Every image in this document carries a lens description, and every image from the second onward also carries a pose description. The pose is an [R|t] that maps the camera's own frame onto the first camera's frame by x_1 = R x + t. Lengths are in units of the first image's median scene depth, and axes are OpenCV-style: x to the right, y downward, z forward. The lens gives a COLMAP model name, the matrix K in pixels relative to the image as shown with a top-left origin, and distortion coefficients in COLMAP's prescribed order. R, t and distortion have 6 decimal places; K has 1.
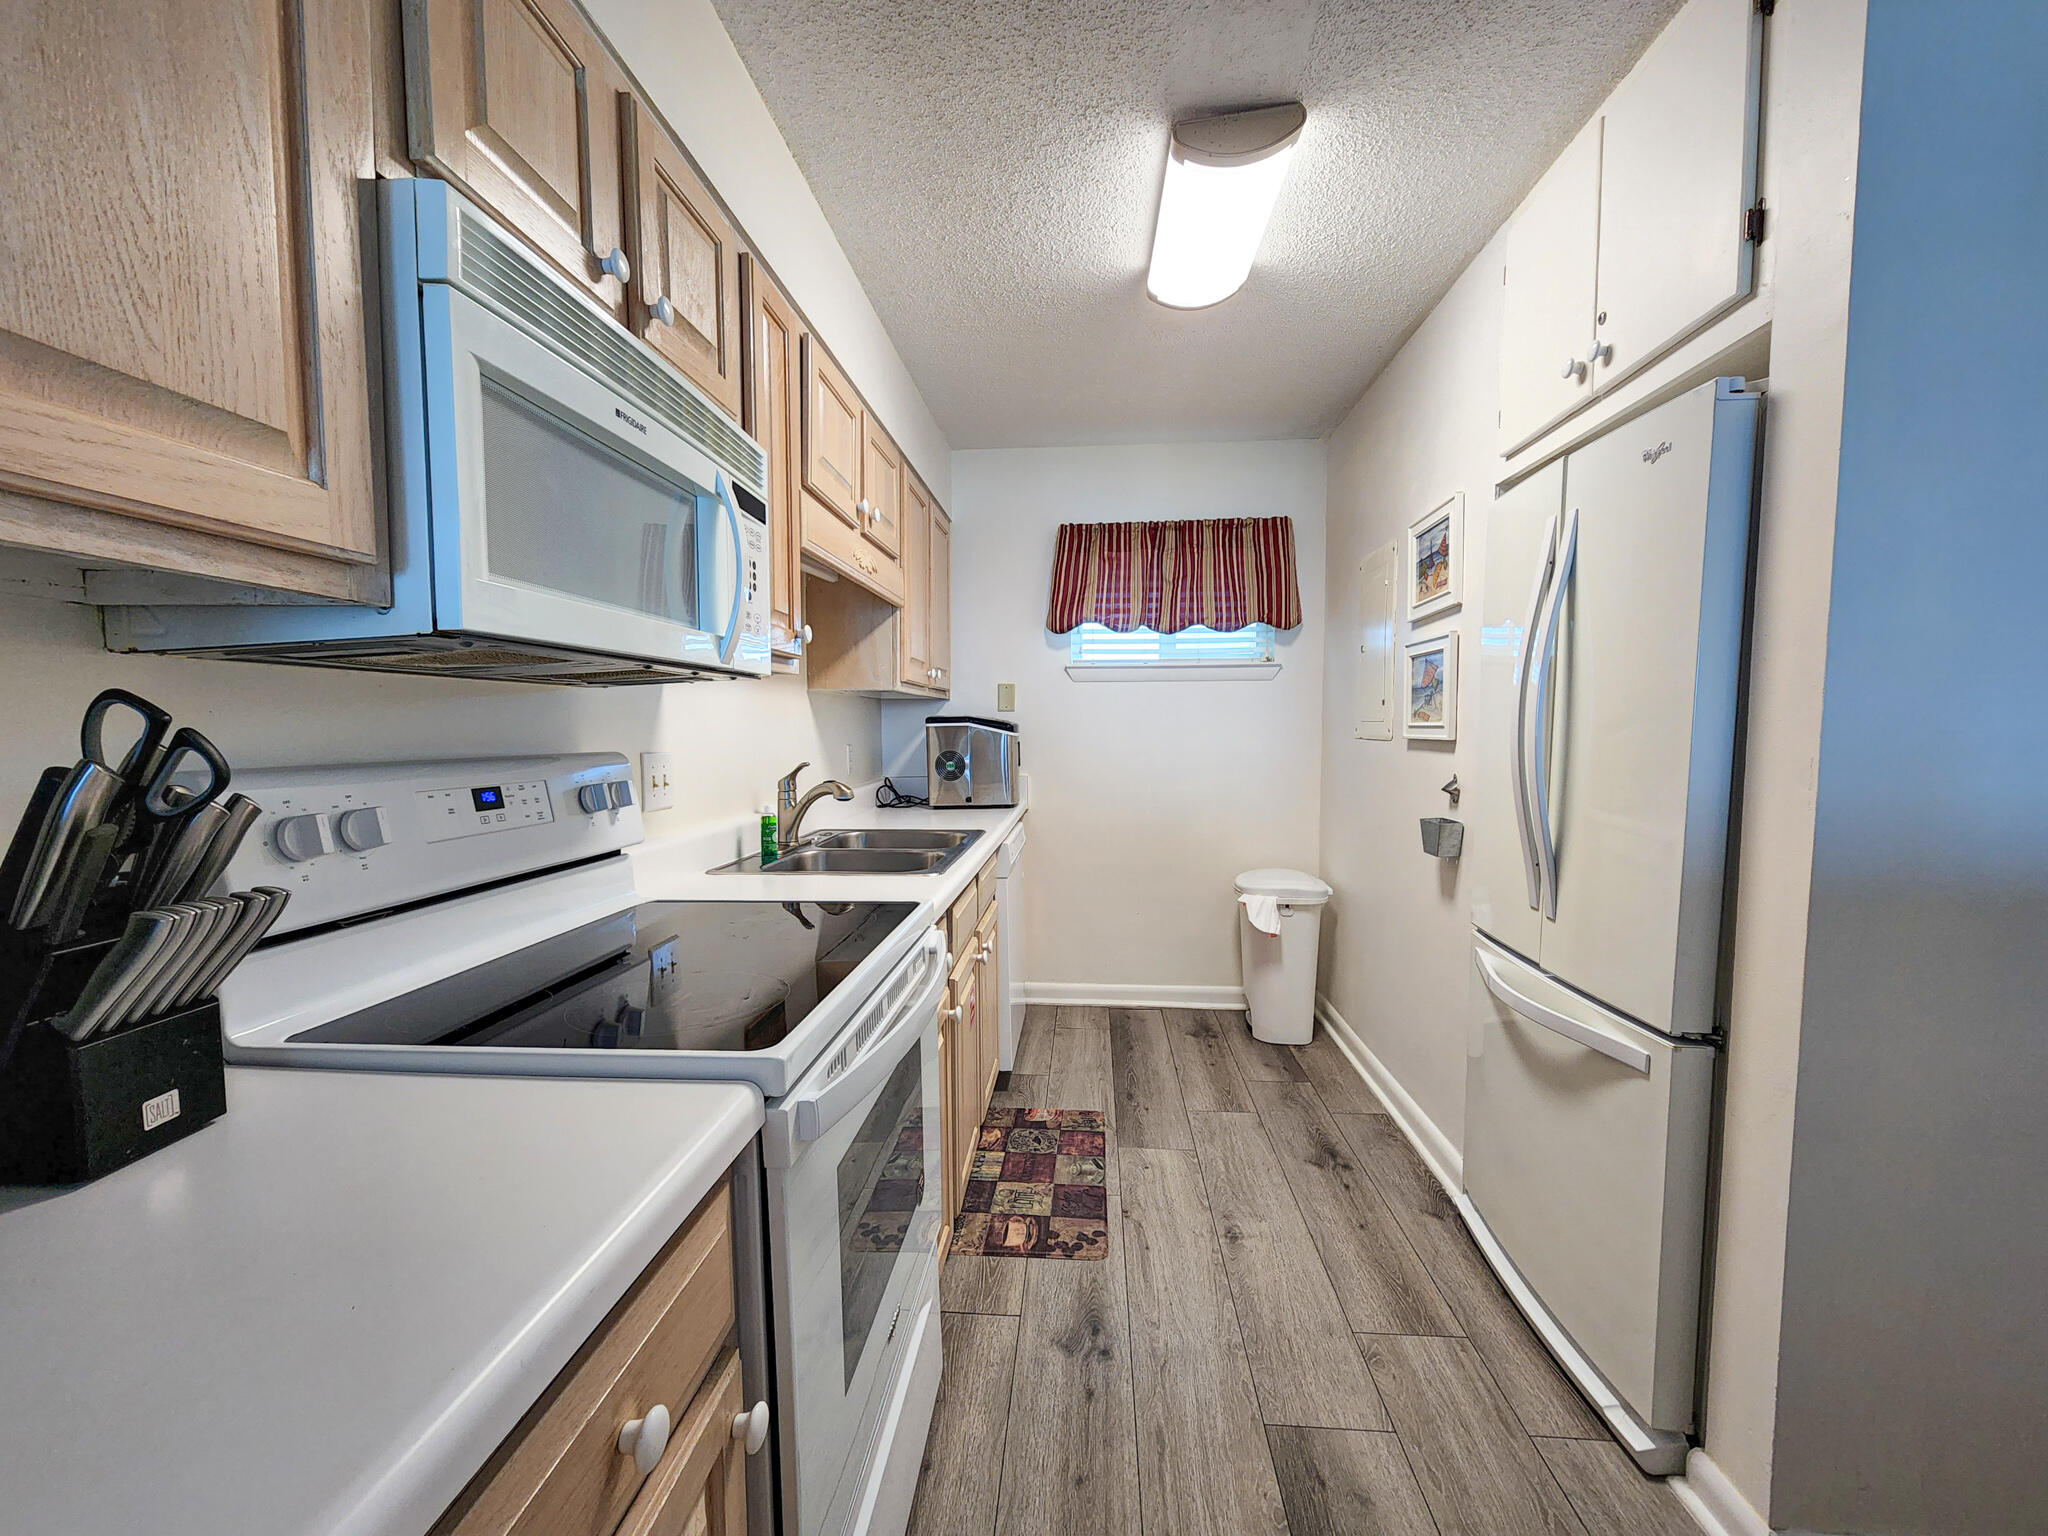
lens RADIAL K [[847.3, 0, 1018.4], [0, 847.3, 791.0], [0, 0, 1]] dist [-0.001178, 0.000332]
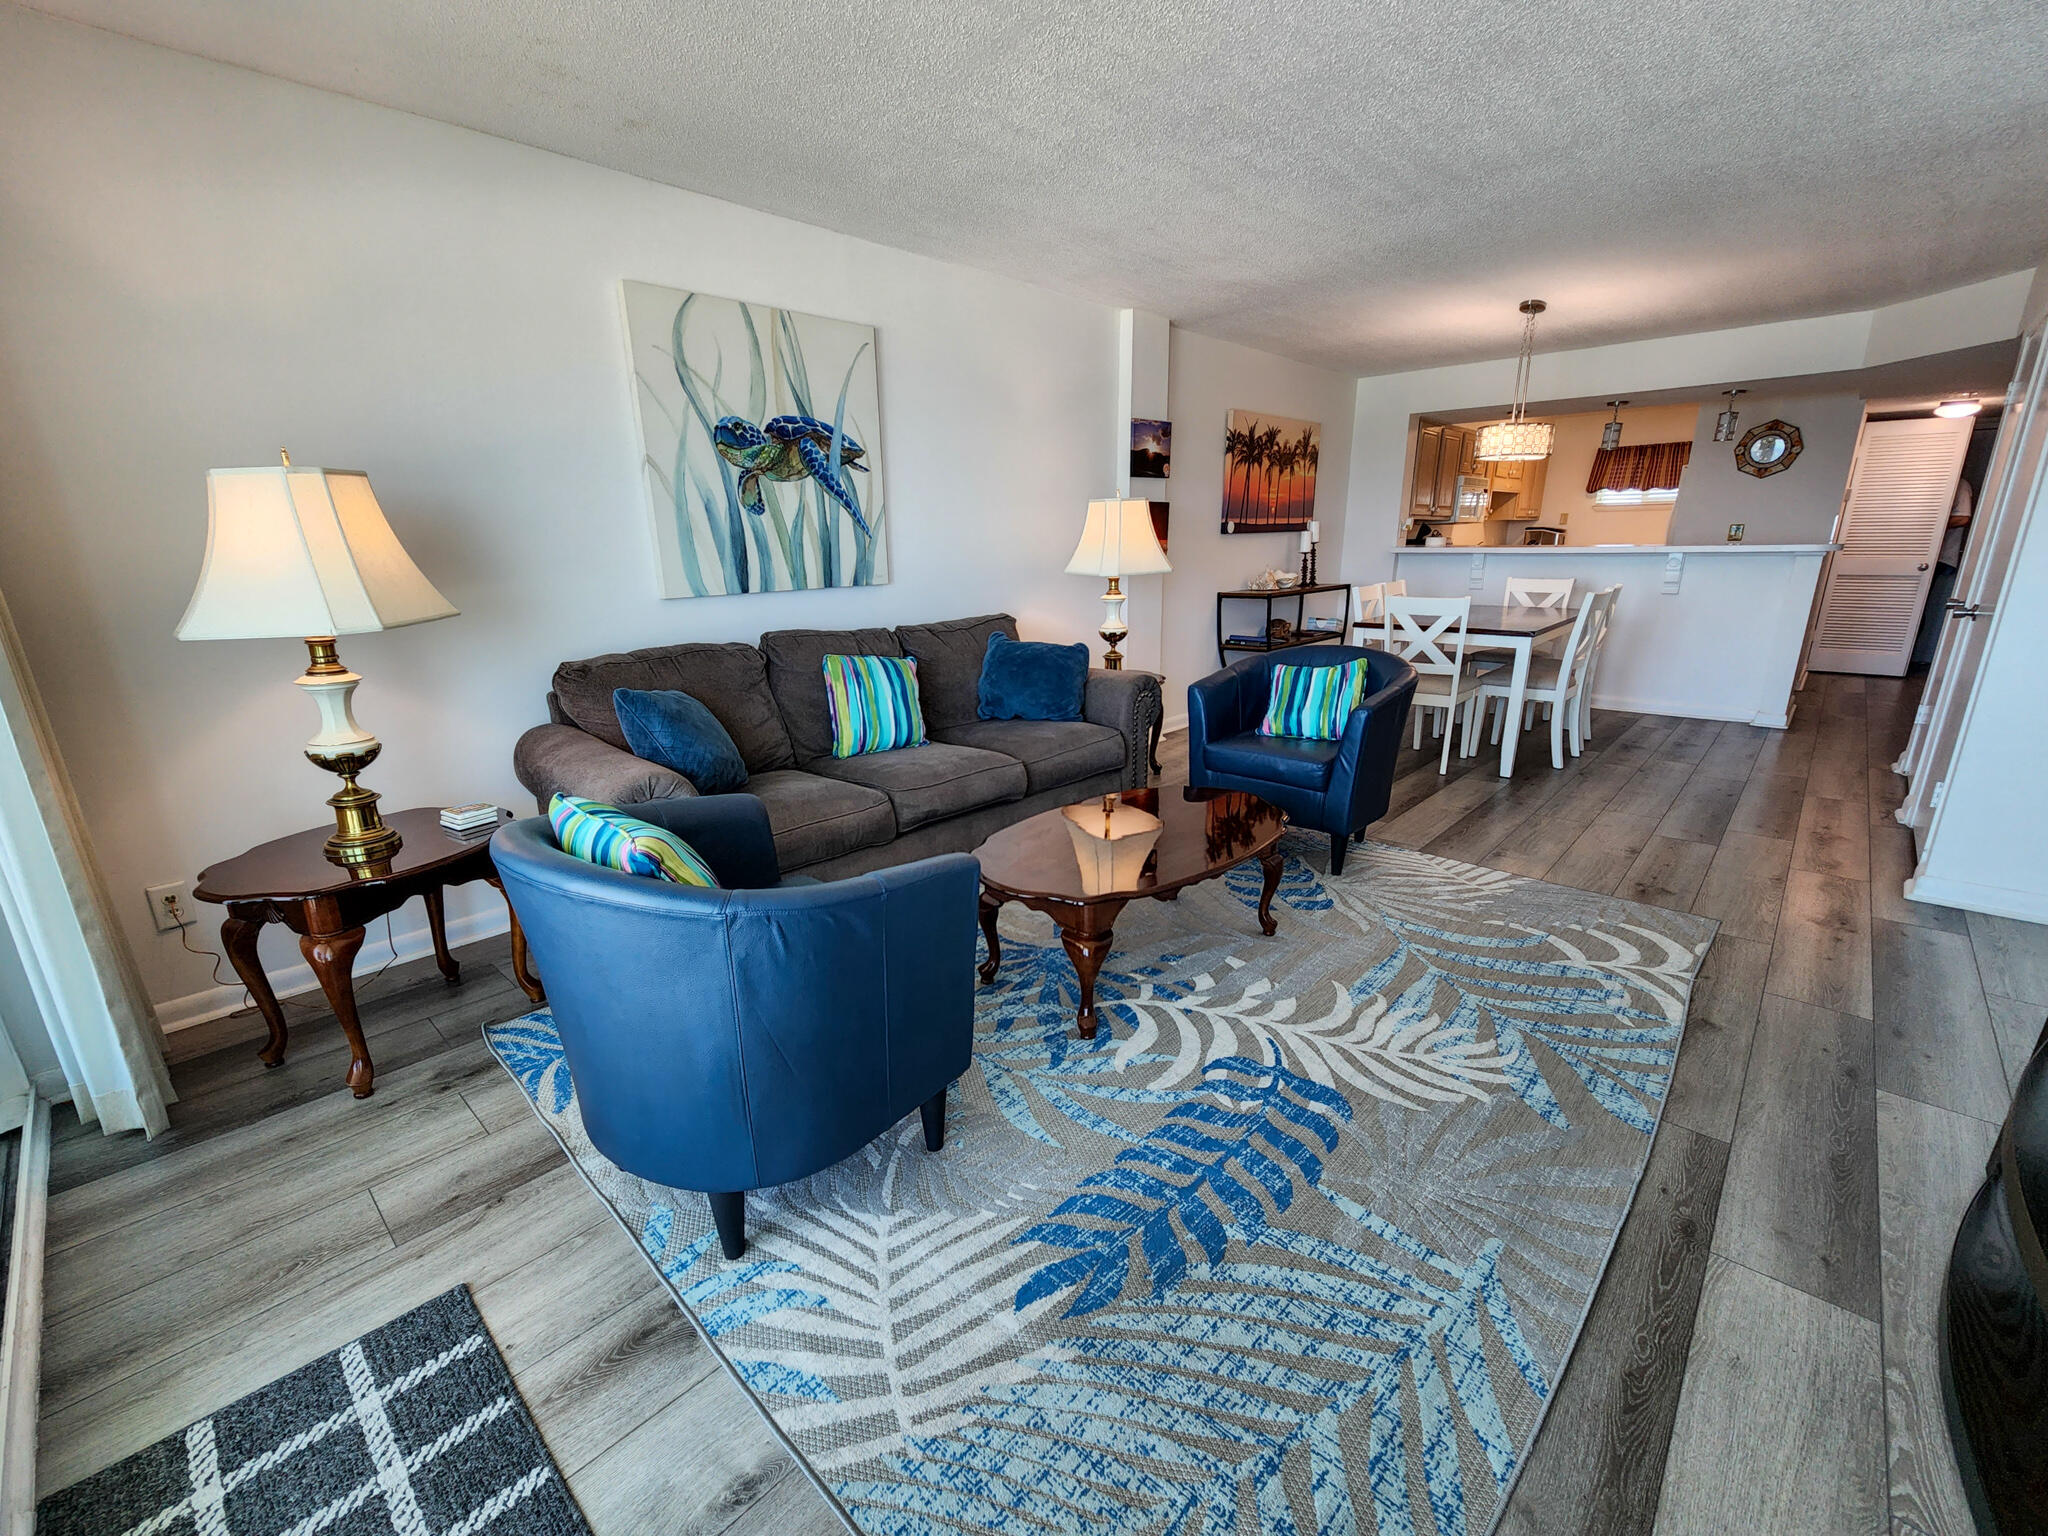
lens RADIAL K [[859.8, 0, 1025.5], [0, 859.8, 791.5], [0, 0, 1]] dist [-0.001915, 0.003835]
pose [[0.789498, 0.165993, -0.590880, 0.500711], [-0.034549, 0.973226, 0.227241, 0.209853], [0.612780, -0.158992, 0.774095, -2.869771]]
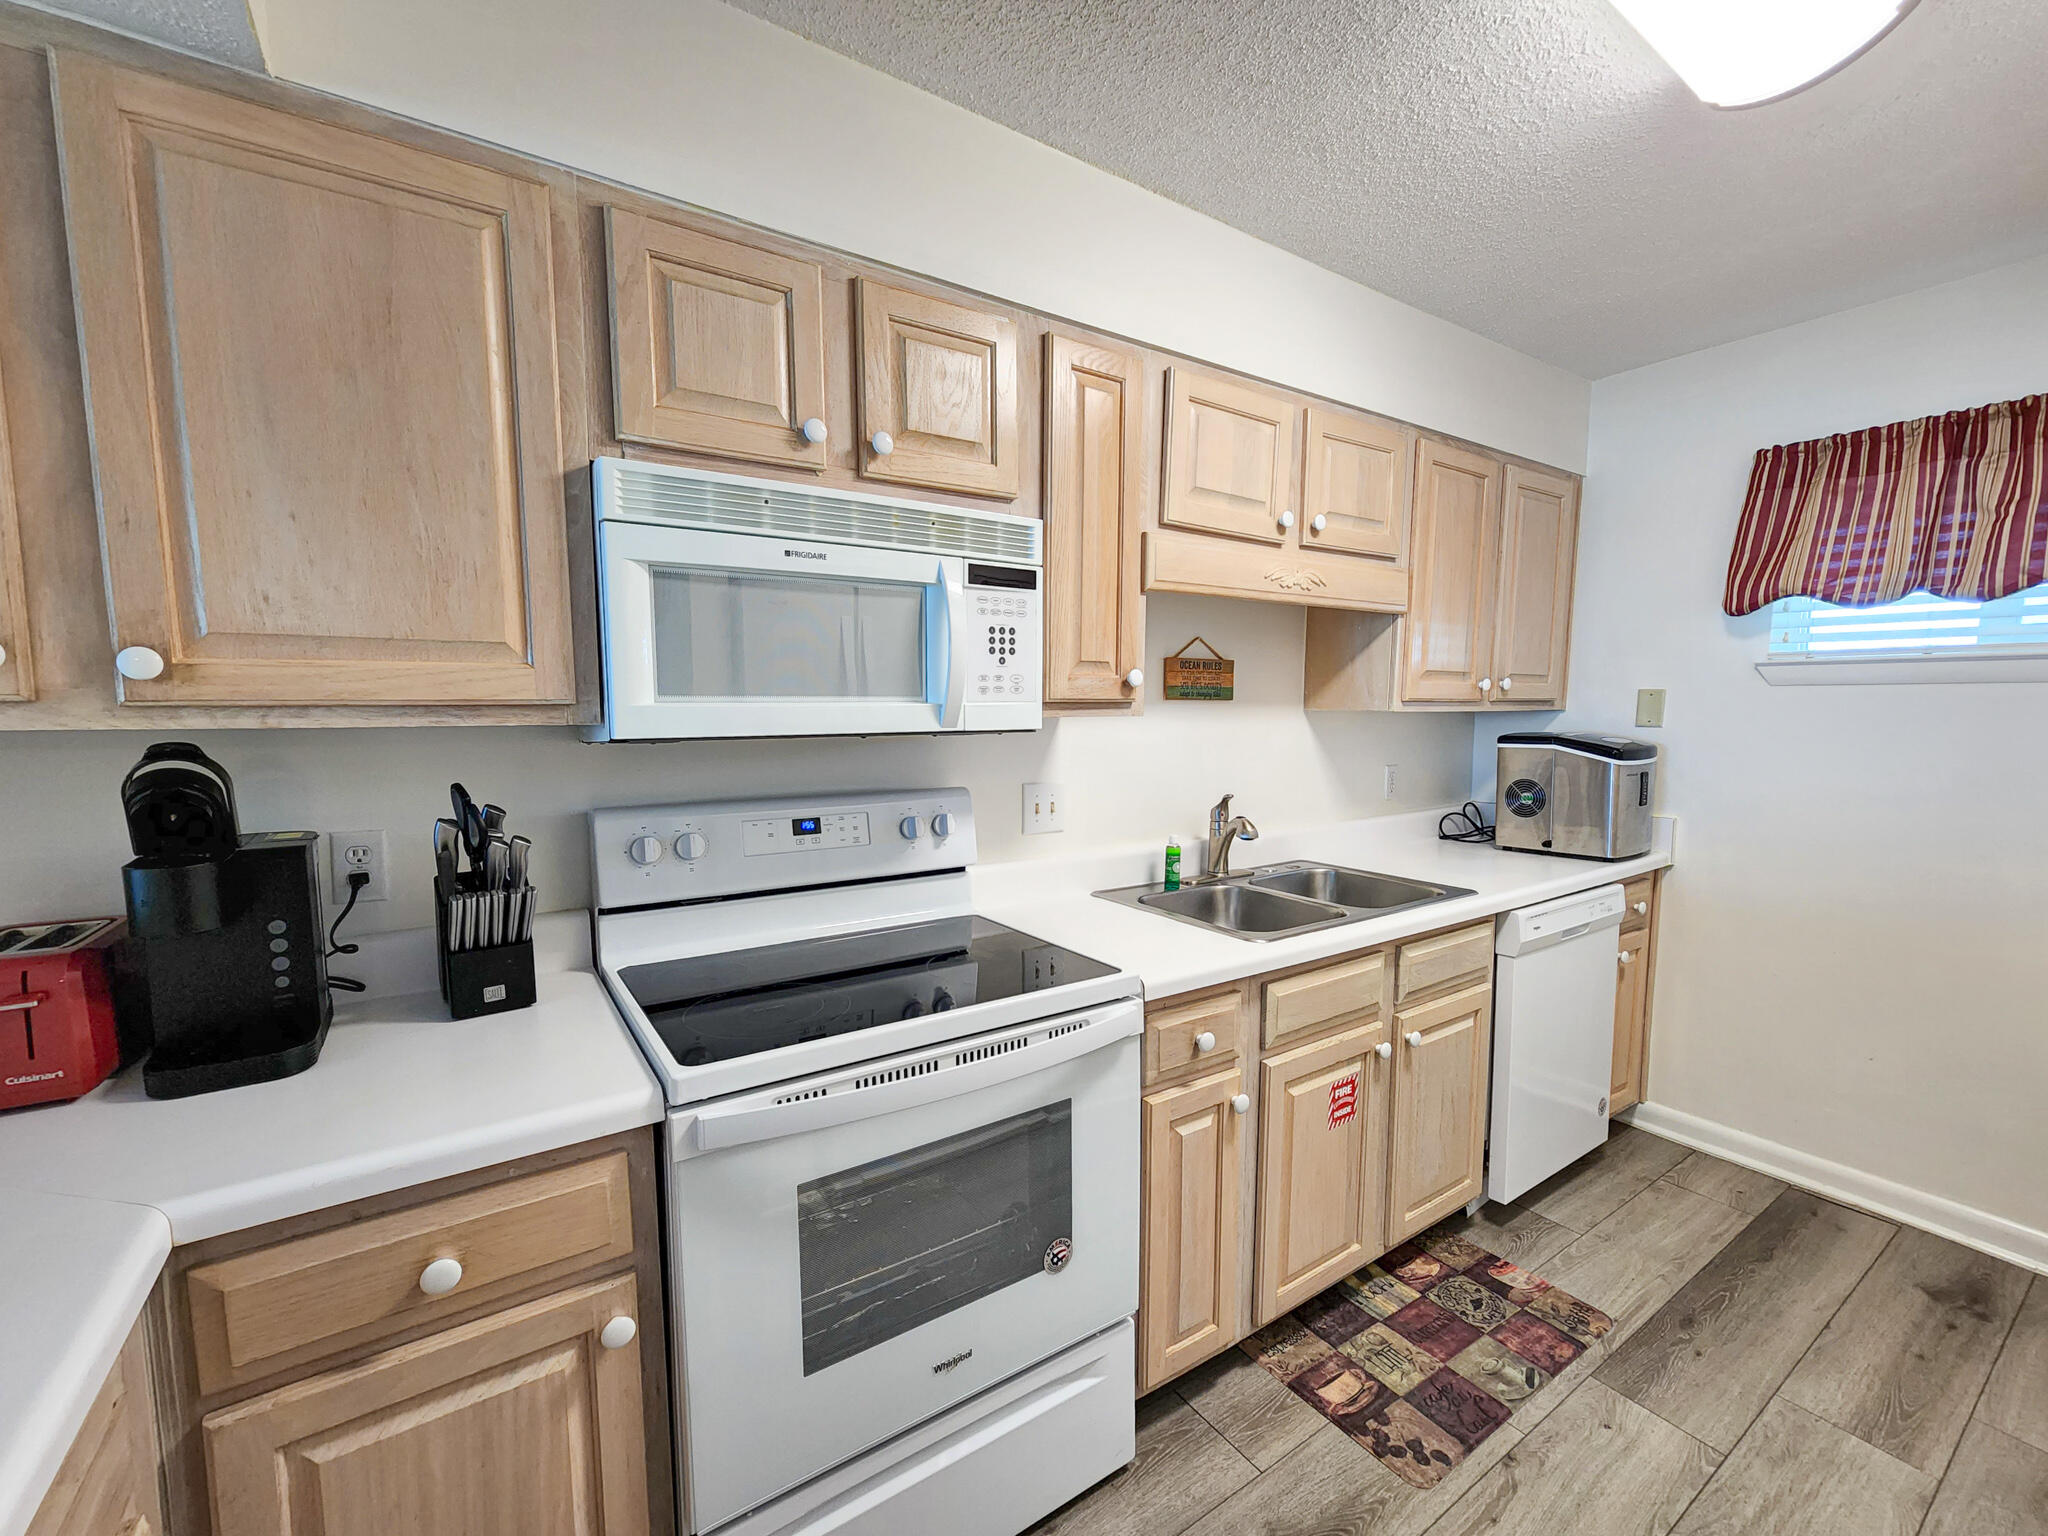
lens RADIAL K [[859.8, 0, 1025.5], [0, 859.8, 791.5], [0, 0, 1]] dist [-0.001915, 0.003835]
pose [[0.629234, 0.082576, -0.772817, 0.299433], [-0.060468, 0.996527, 0.057246, -0.065508], [0.774860, 0.010710, 0.632042, 0.165099]]
